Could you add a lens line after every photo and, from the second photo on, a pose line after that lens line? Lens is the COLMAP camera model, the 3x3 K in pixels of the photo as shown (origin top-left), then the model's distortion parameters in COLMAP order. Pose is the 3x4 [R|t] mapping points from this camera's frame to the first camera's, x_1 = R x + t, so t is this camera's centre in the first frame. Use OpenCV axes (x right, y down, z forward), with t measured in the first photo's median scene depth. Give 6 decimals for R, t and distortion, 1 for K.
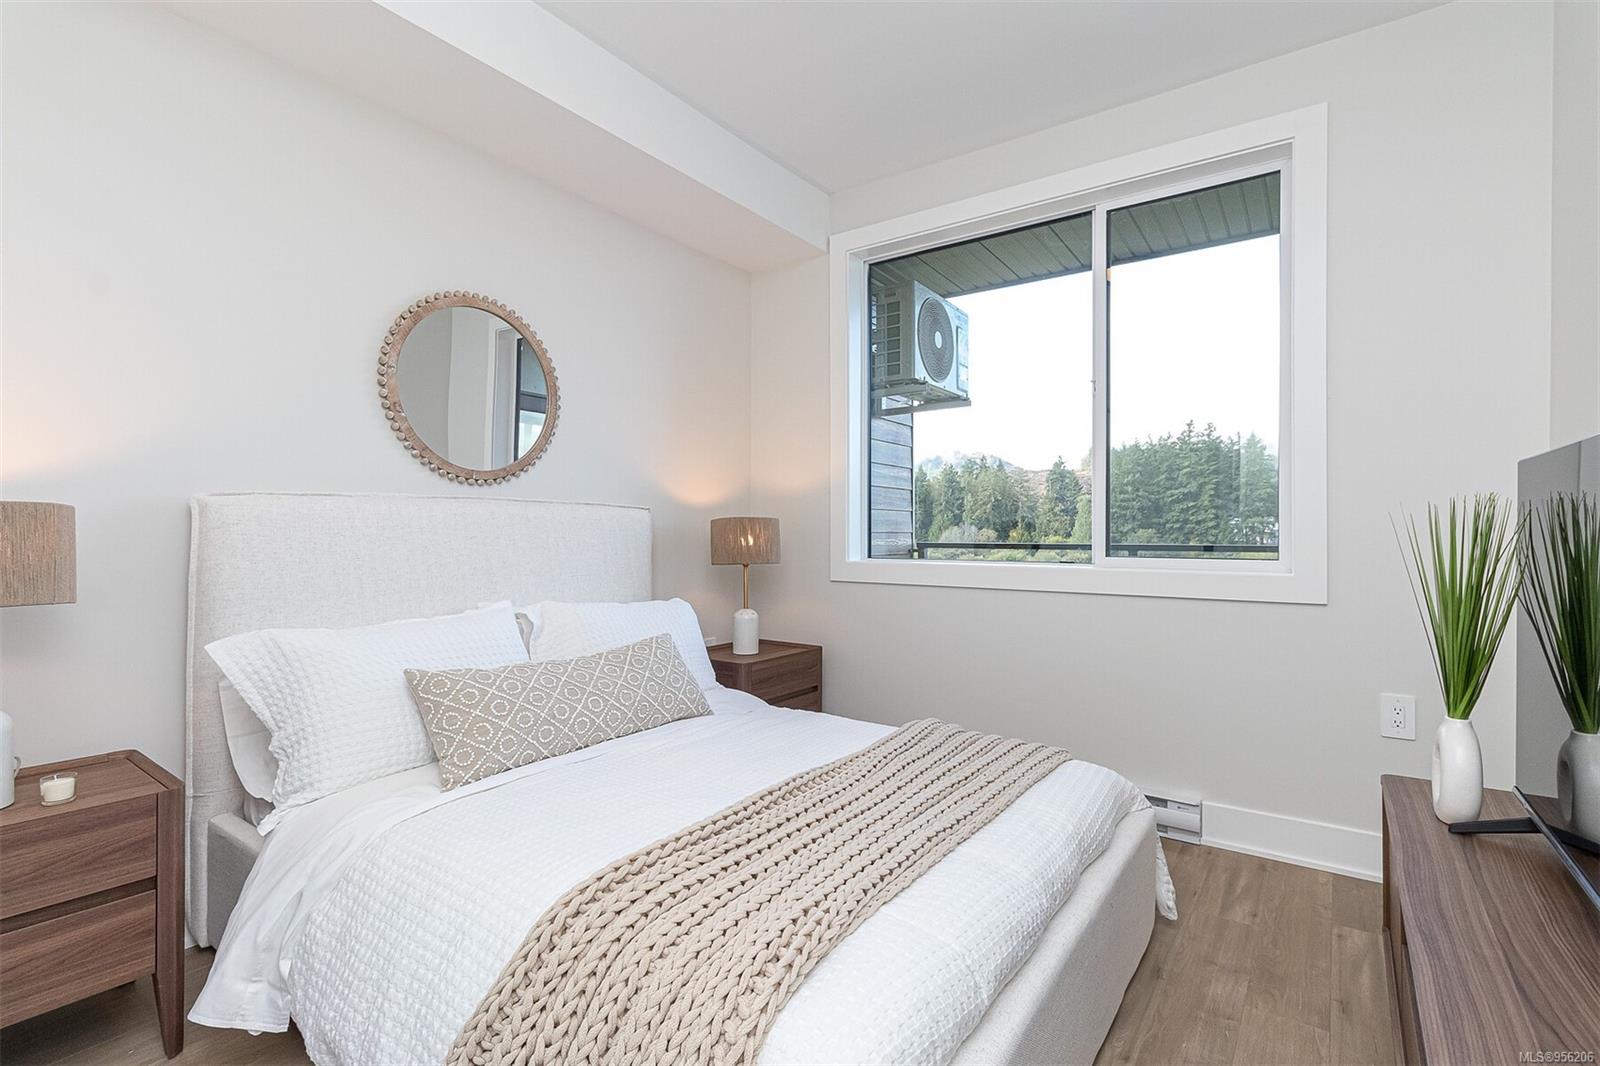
lens RADIAL K [[742.0, 0, 817.3], [0, 742.0, 528.0], [0, 0, 1]] dist [-0.000739, 0.000034]
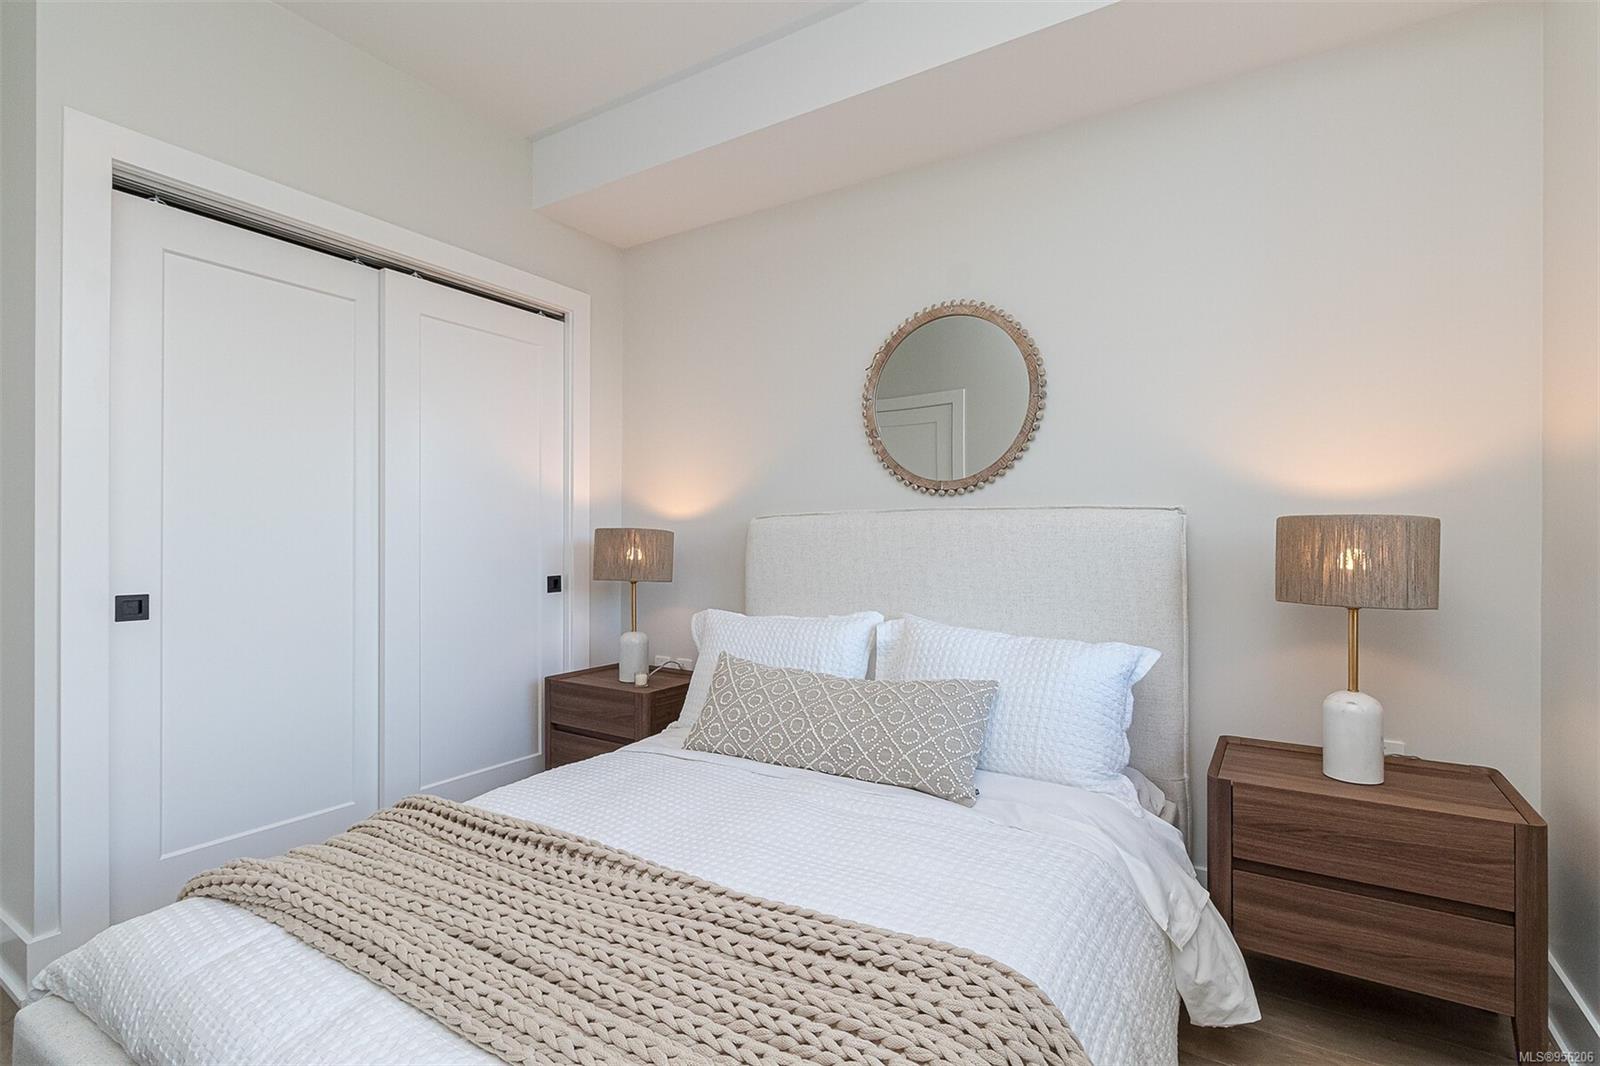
lens RADIAL K [[774.6, 0, 800.0], [0, 774.6, 533.0], [0, 0, 1]] dist [0.001664, 0.000759]
pose [[0.066498, -0.011927, -0.997715, 0.557109], [0.004470, 0.999922, -0.011656, 0.002051], [0.997777, -0.003685, 0.066546, 0.750250]]
